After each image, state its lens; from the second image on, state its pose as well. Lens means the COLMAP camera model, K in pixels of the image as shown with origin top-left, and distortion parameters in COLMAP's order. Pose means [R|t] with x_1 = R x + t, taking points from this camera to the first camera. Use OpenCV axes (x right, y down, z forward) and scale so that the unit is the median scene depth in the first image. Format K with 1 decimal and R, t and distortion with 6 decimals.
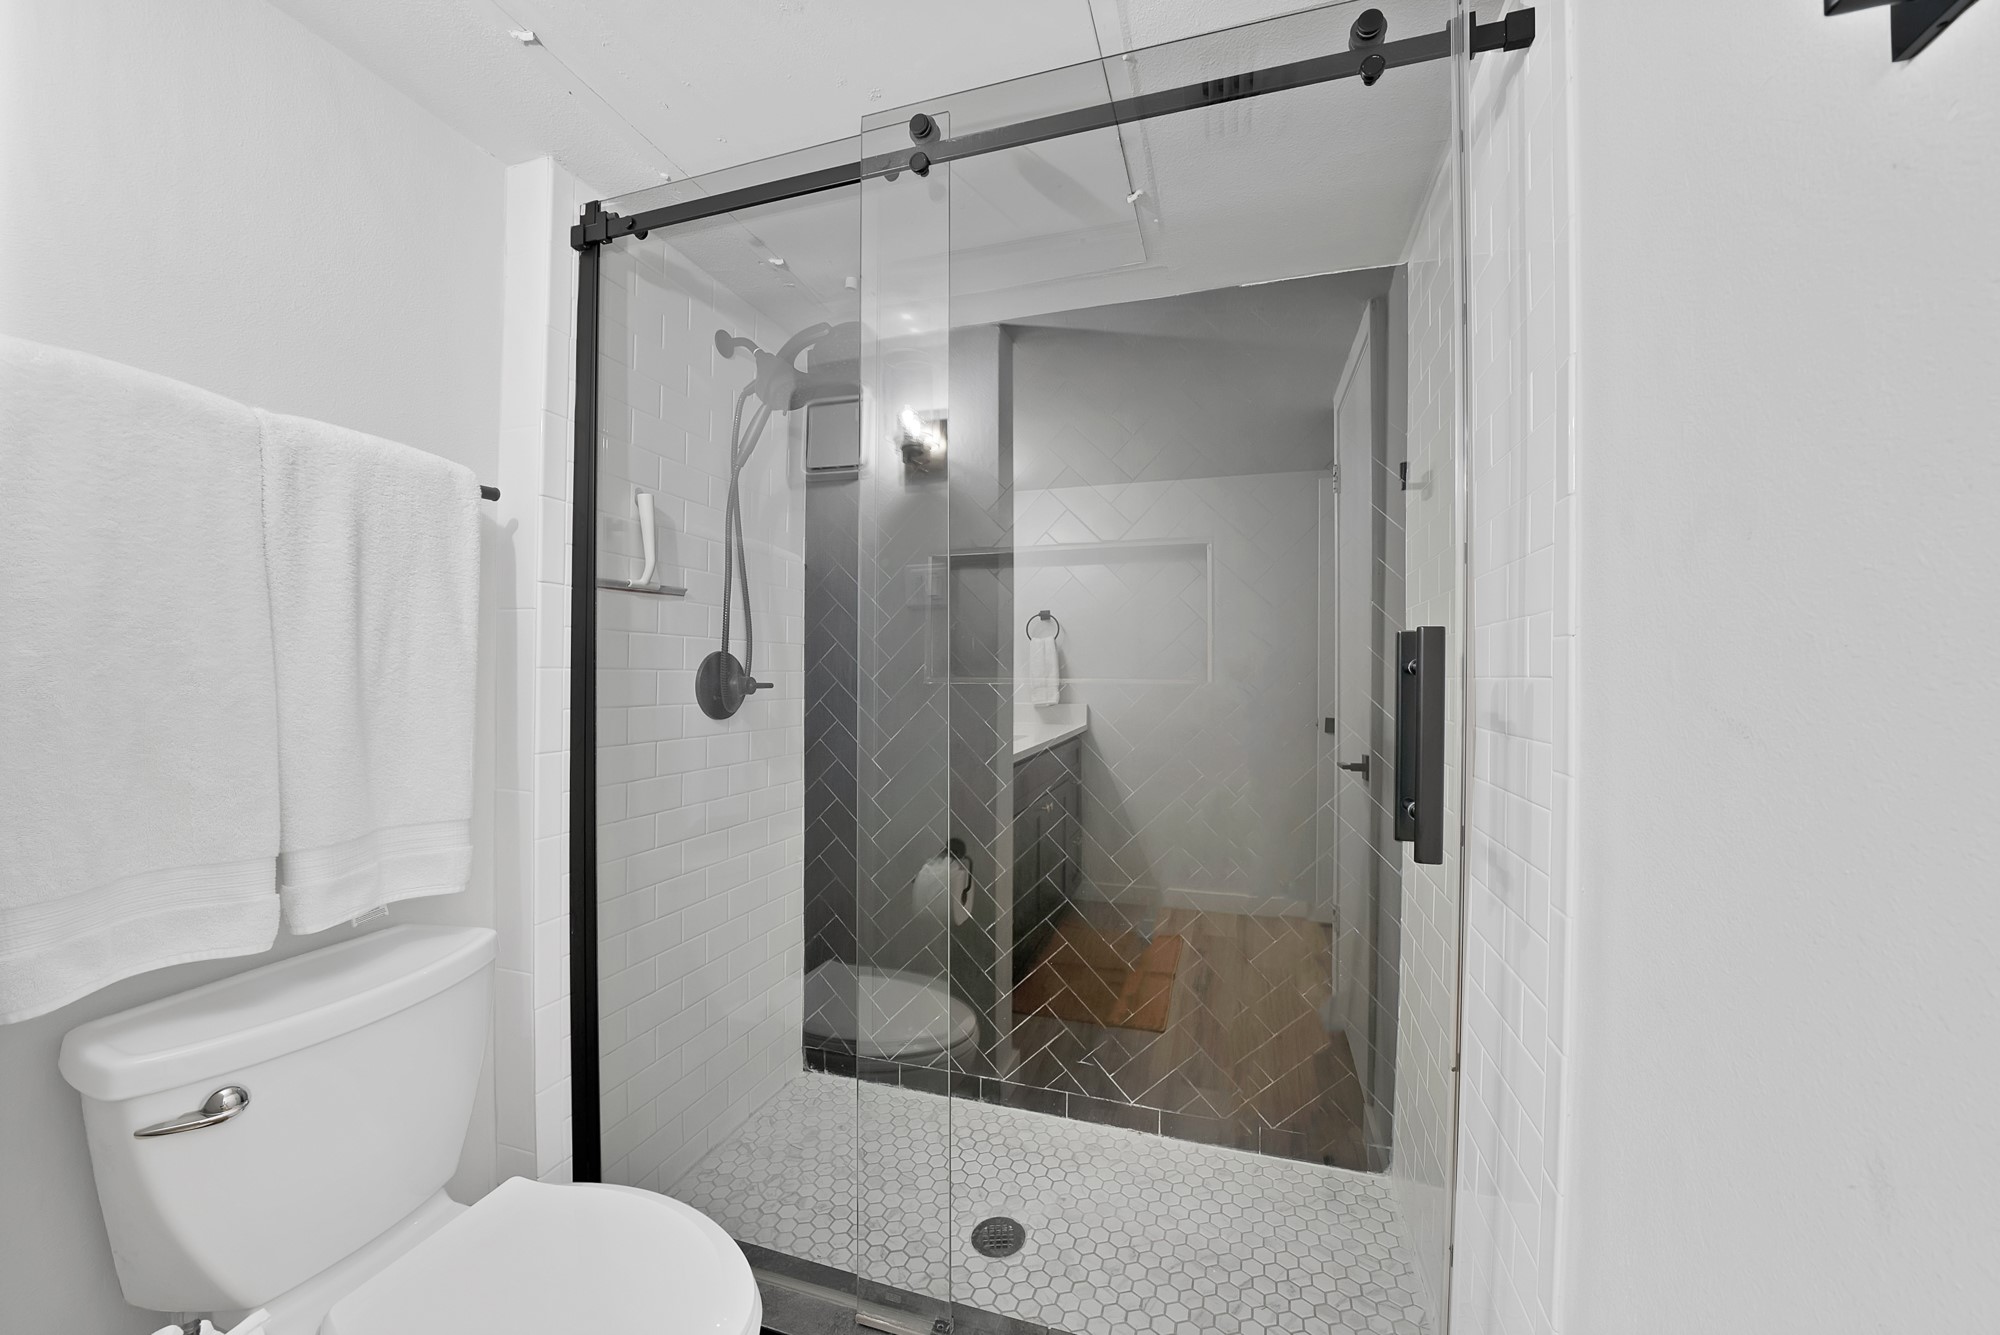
lens RADIAL K [[733.4, 0, 1006.7], [0, 733.4, 674.6], [0, 0, 1]] dist [-0.026054, 0.004011]
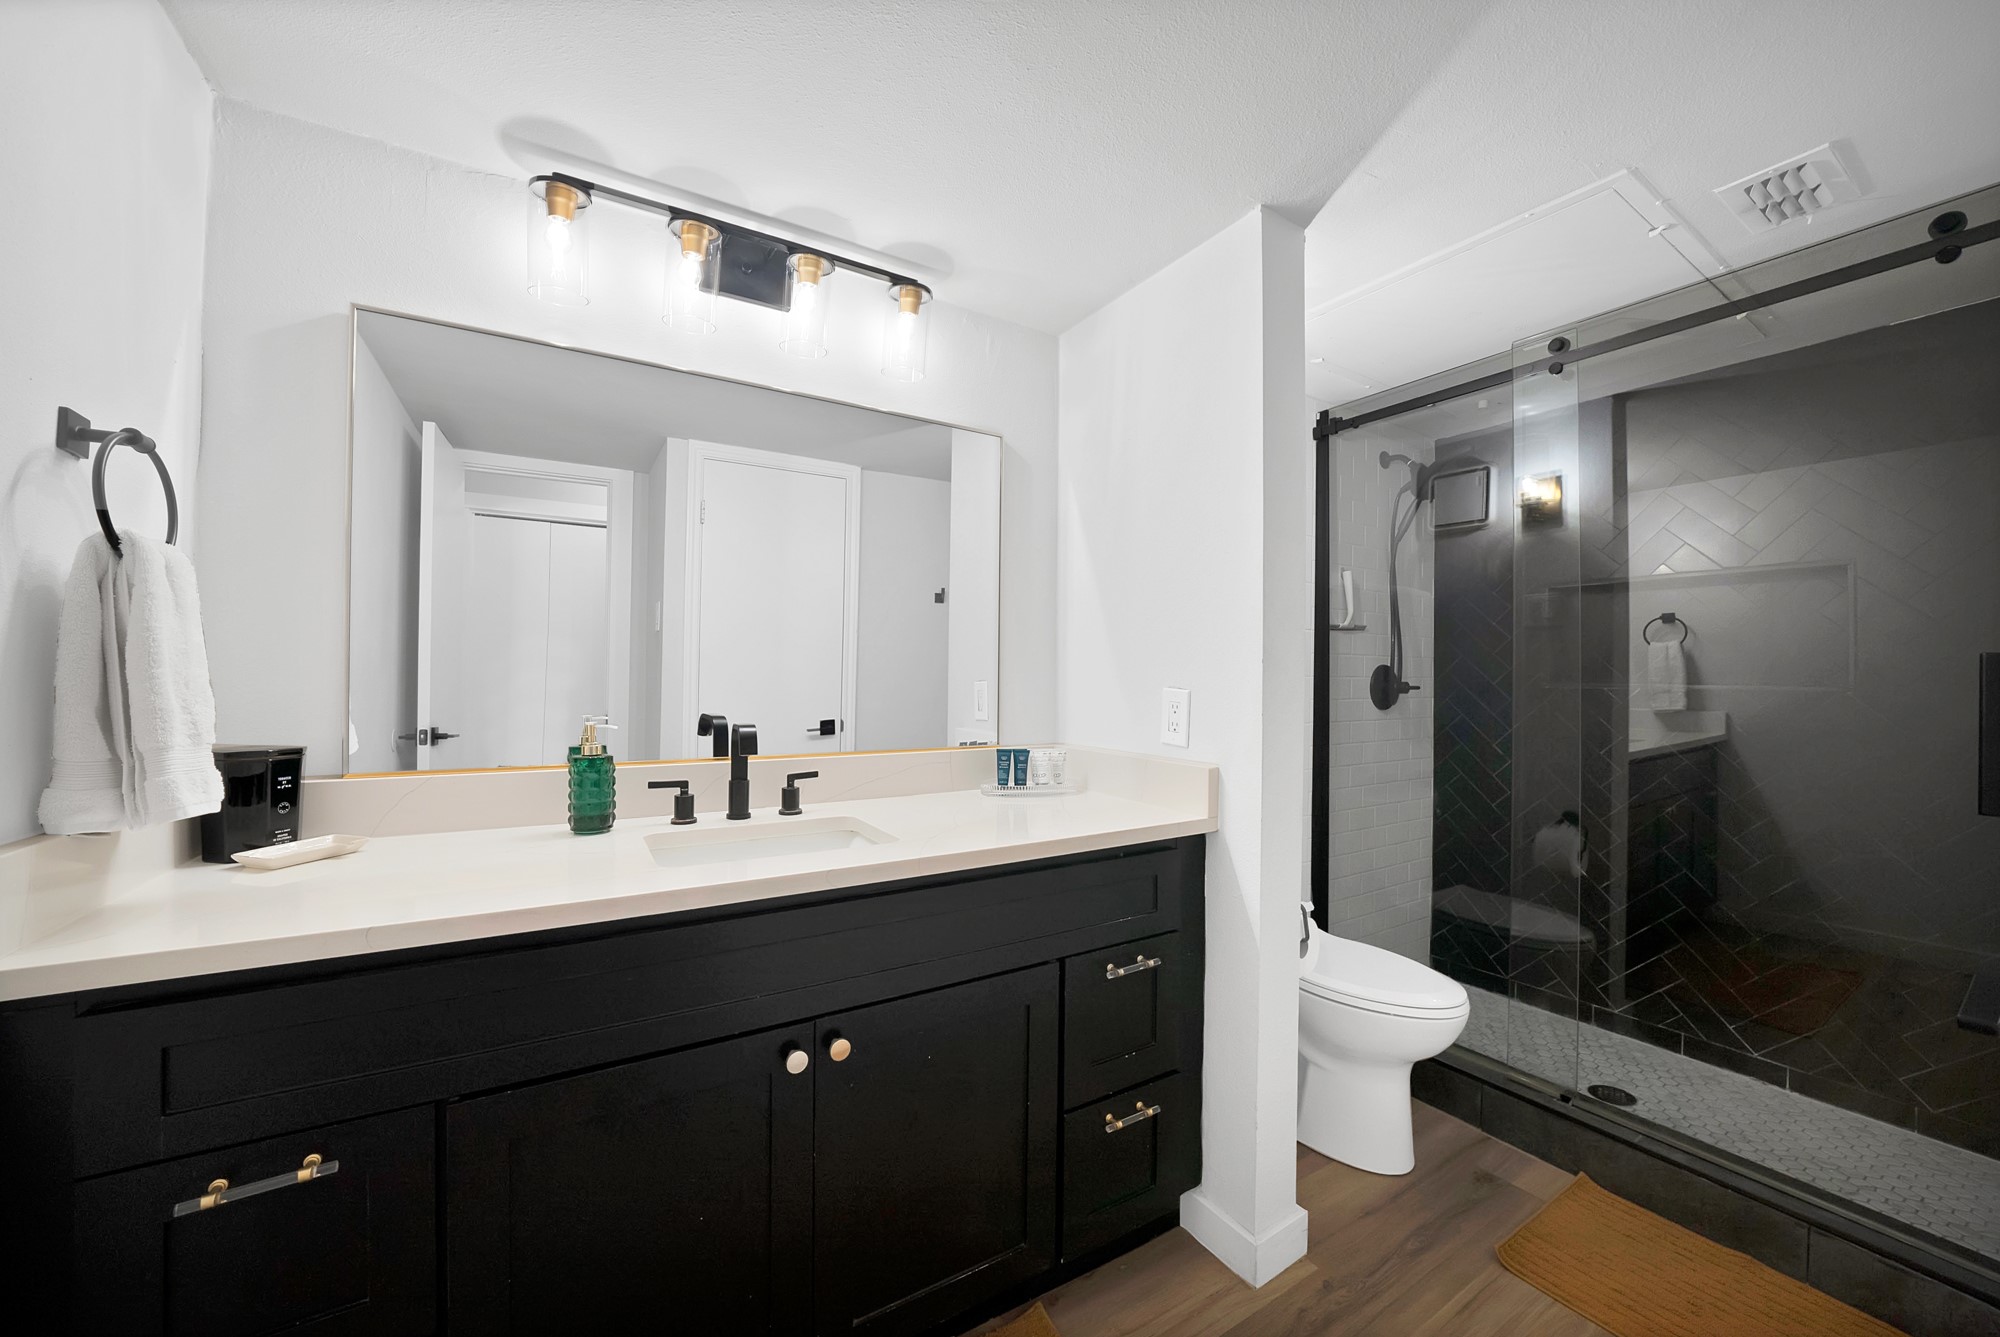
lens RADIAL K [[729.8, 0, 1035.6], [0, 729.8, 673.6], [0, 0, 1]] dist [-0.026278, 0.003377]
pose [[0.779200, 0.001107, -0.626775, -0.012299], [-0.003723, 0.999989, -0.002862, -0.005993], [0.626765, 0.004563, 0.779195, -0.555056]]
